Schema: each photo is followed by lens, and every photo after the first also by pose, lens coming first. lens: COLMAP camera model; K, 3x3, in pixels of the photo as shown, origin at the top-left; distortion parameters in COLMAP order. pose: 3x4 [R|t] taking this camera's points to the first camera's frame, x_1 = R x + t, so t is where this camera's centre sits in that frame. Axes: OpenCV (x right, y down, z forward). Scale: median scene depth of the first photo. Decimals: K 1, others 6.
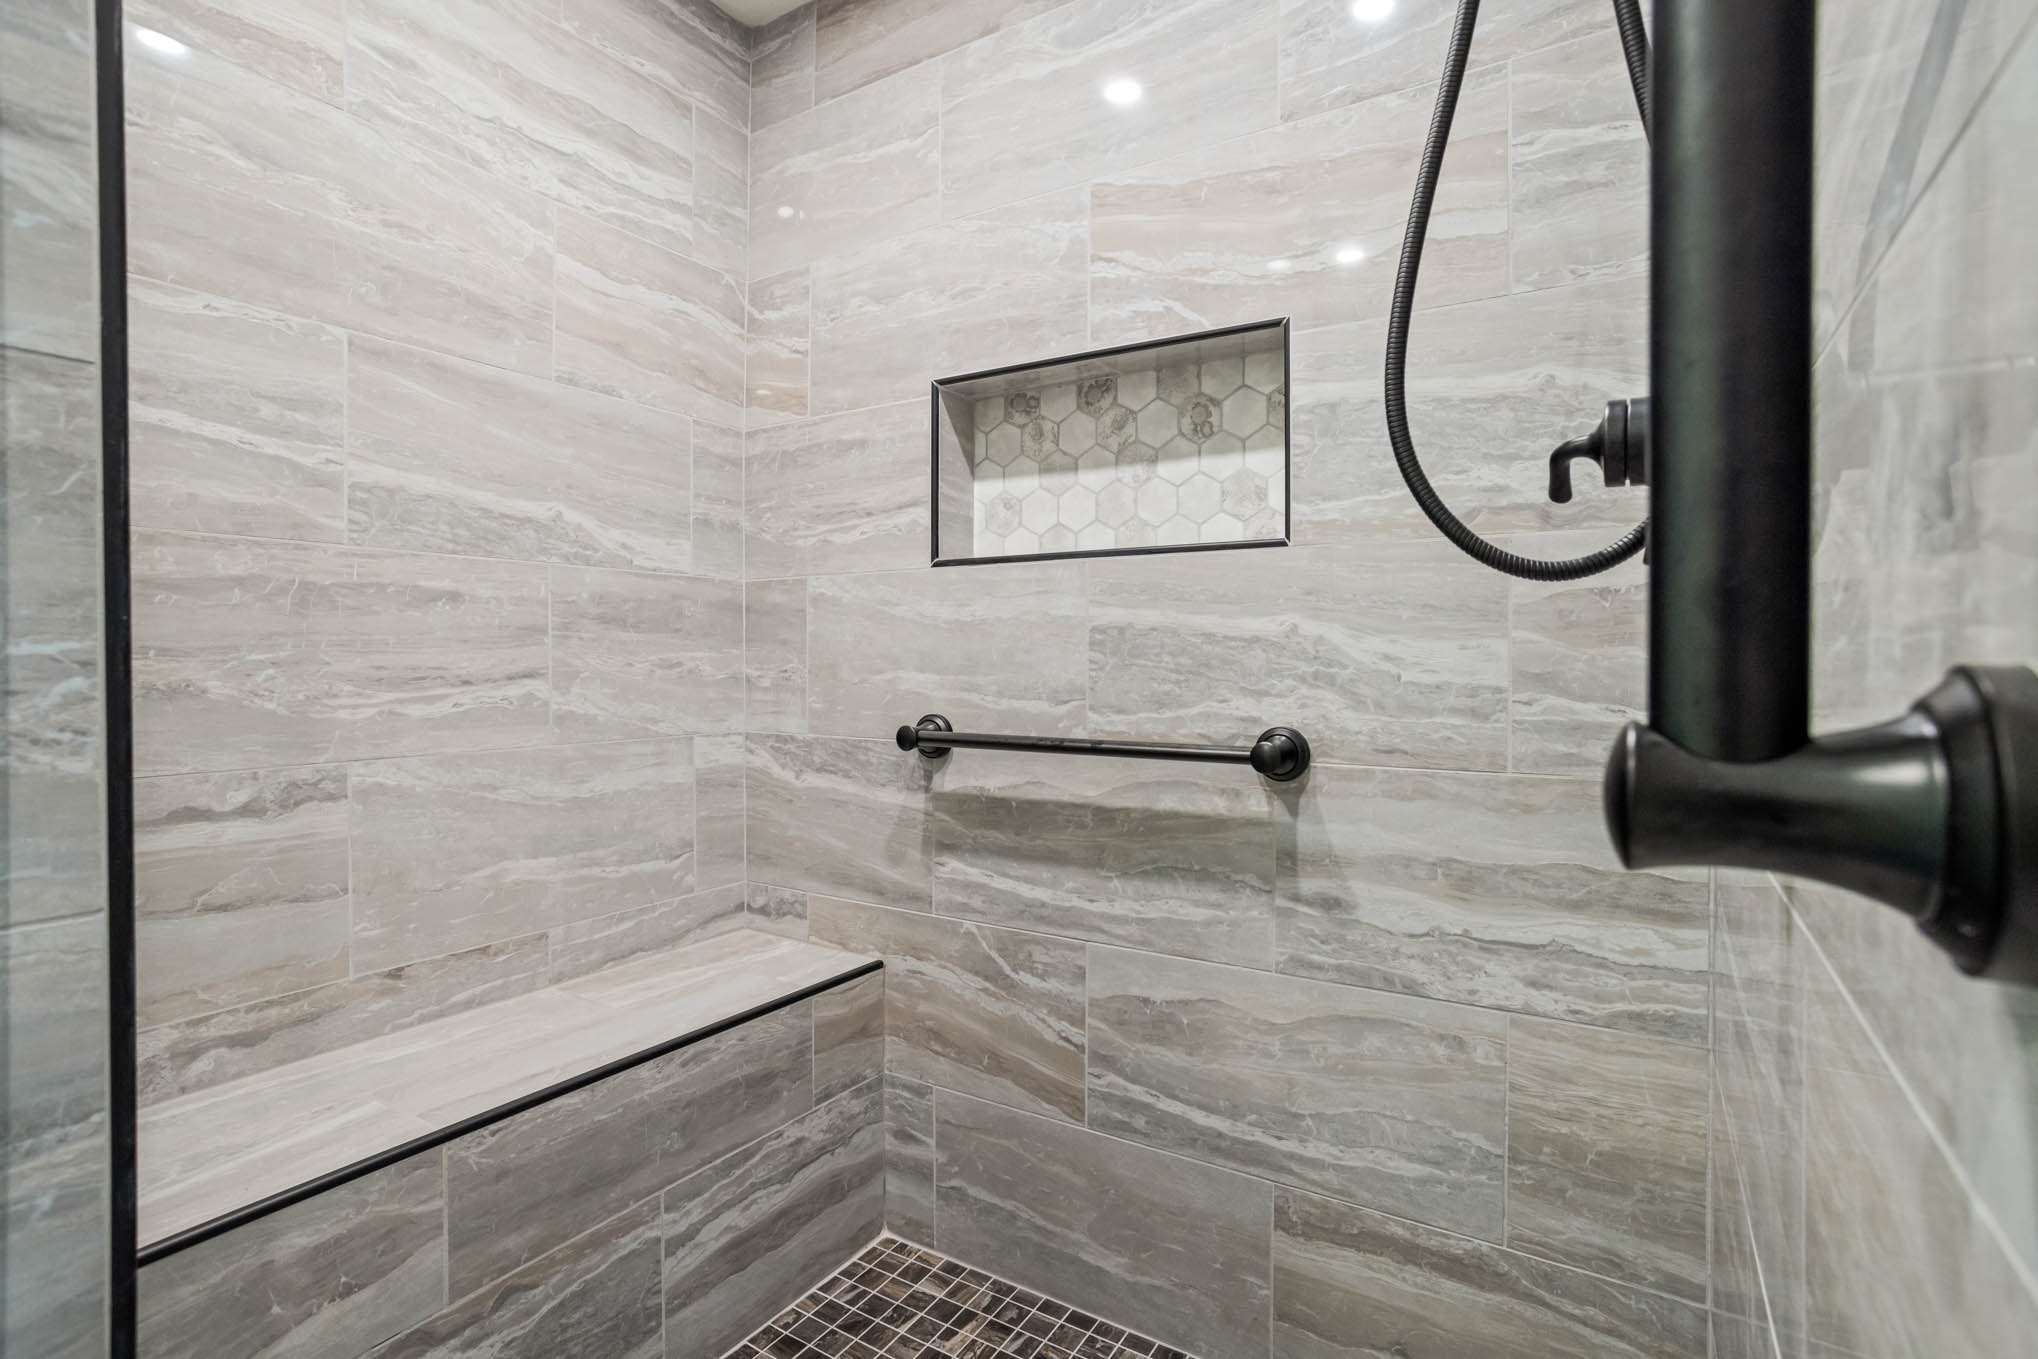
lens RADIAL K [[974.5, 0, 1010.6], [0, 974.5, 660.6], [0, 0, 1]] dist [-0.060452, 0.035892]
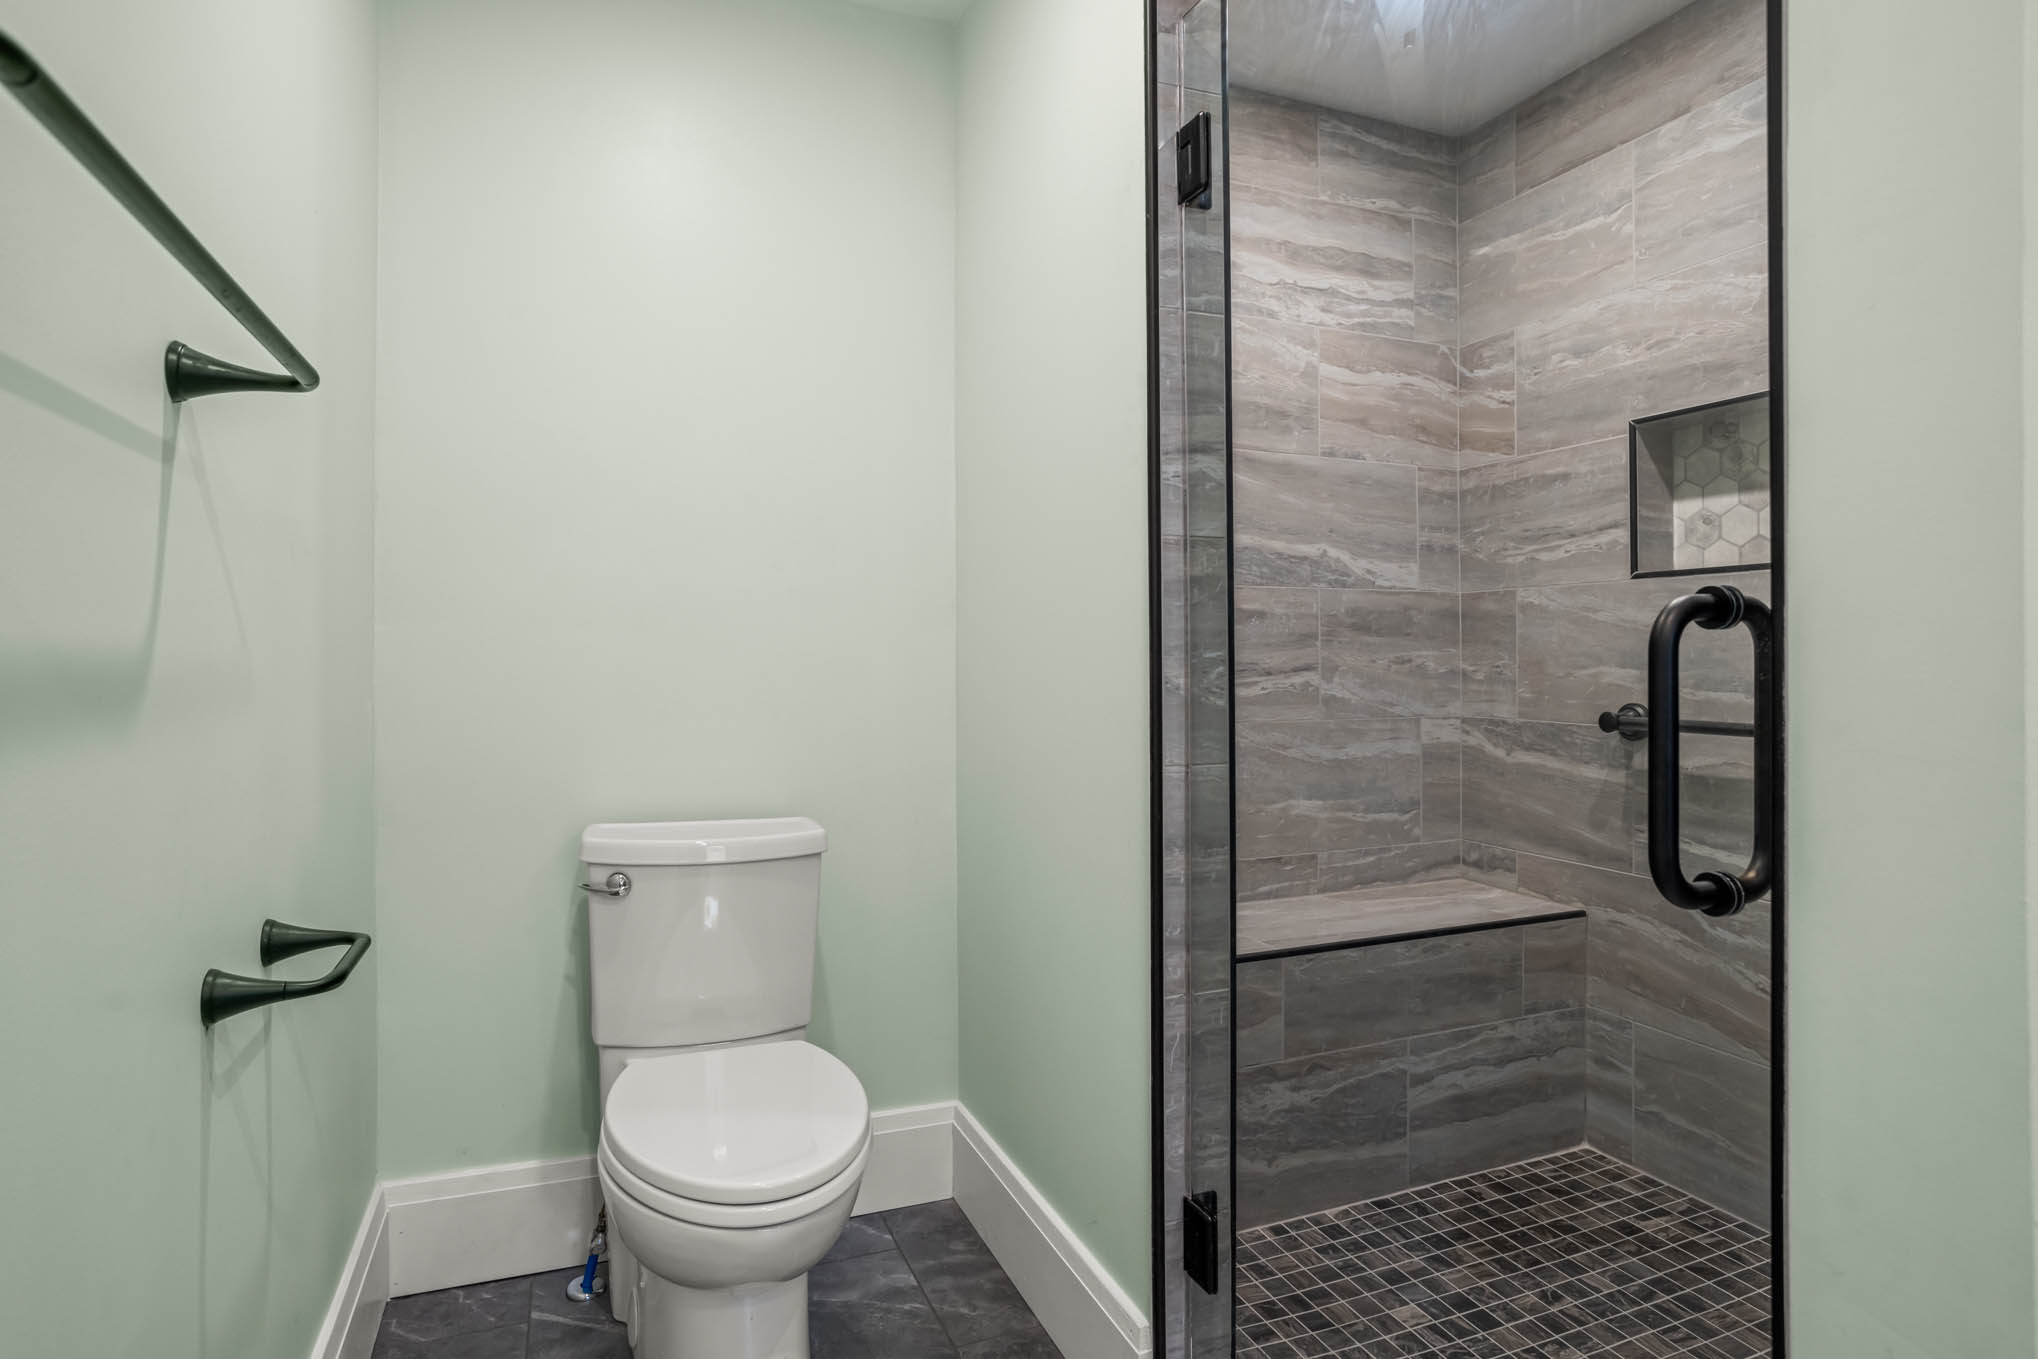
lens RADIAL K [[1078.9, 0, 1012.7], [0, 1078.9, 648.4], [0, 0, 1]] dist [-0.056639, 0.036779]
pose [[0.810956, -0.005543, -0.585082, 0.064154], [0.001078, 0.999968, -0.007980, -0.002191], [0.585107, 0.005840, 0.810935, -0.483805]]
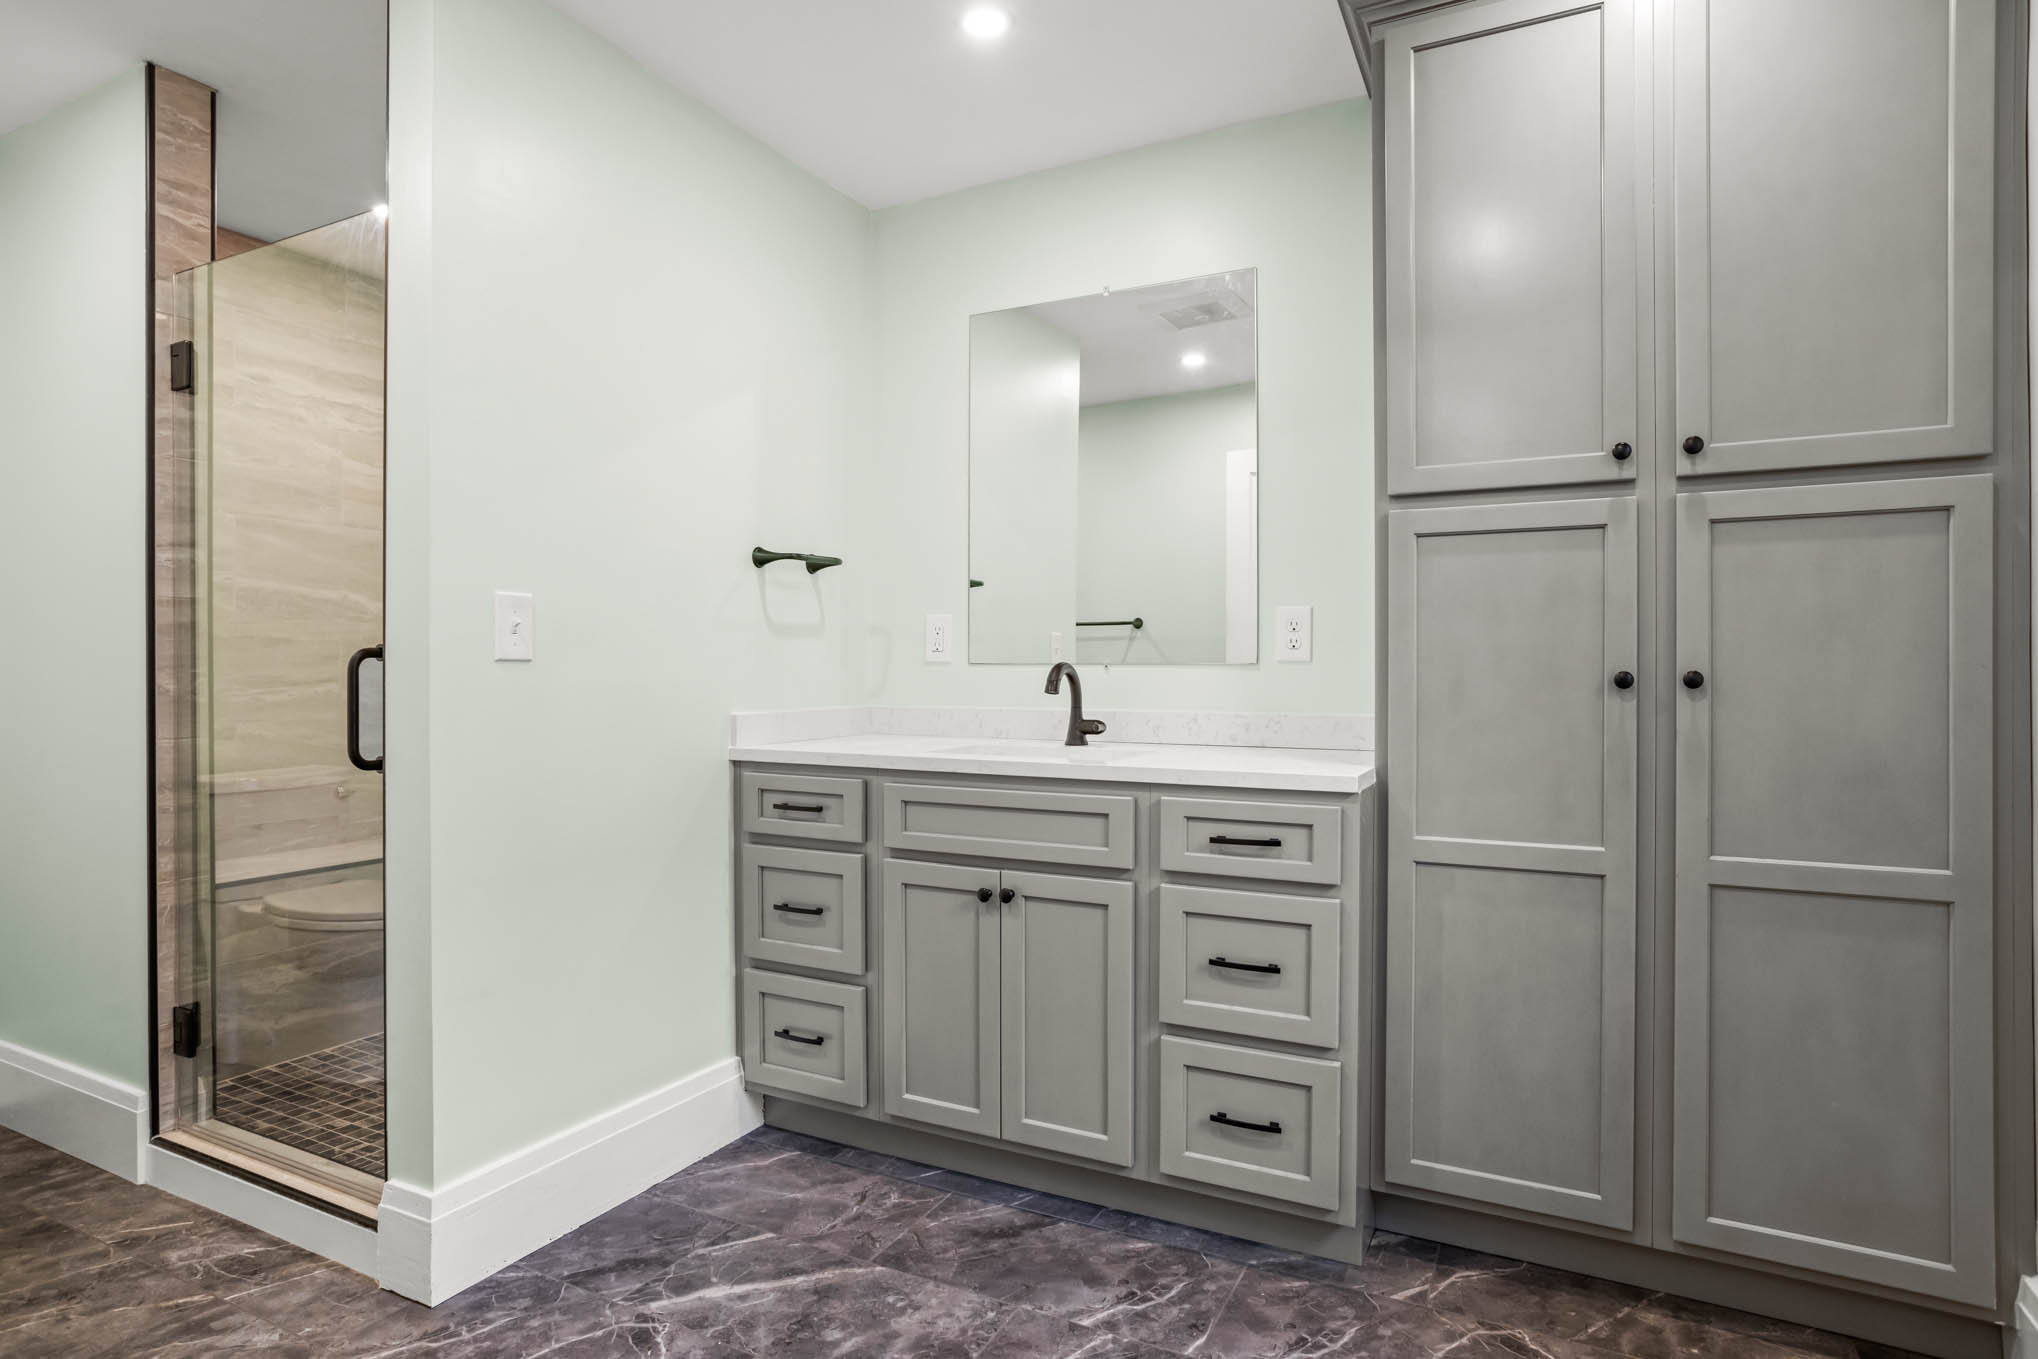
lens RADIAL K [[1093.7, 0, 1016.2], [0, 1093.7, 671.8], [0, 0, 1]] dist [-0.050132, 0.027840]
pose [[0.996079, 0.001074, 0.088460, 0.630881], [-0.001001, 0.999999, -0.000870, -0.002220], [-0.088461, 0.000778, 0.996079, -1.177486]]
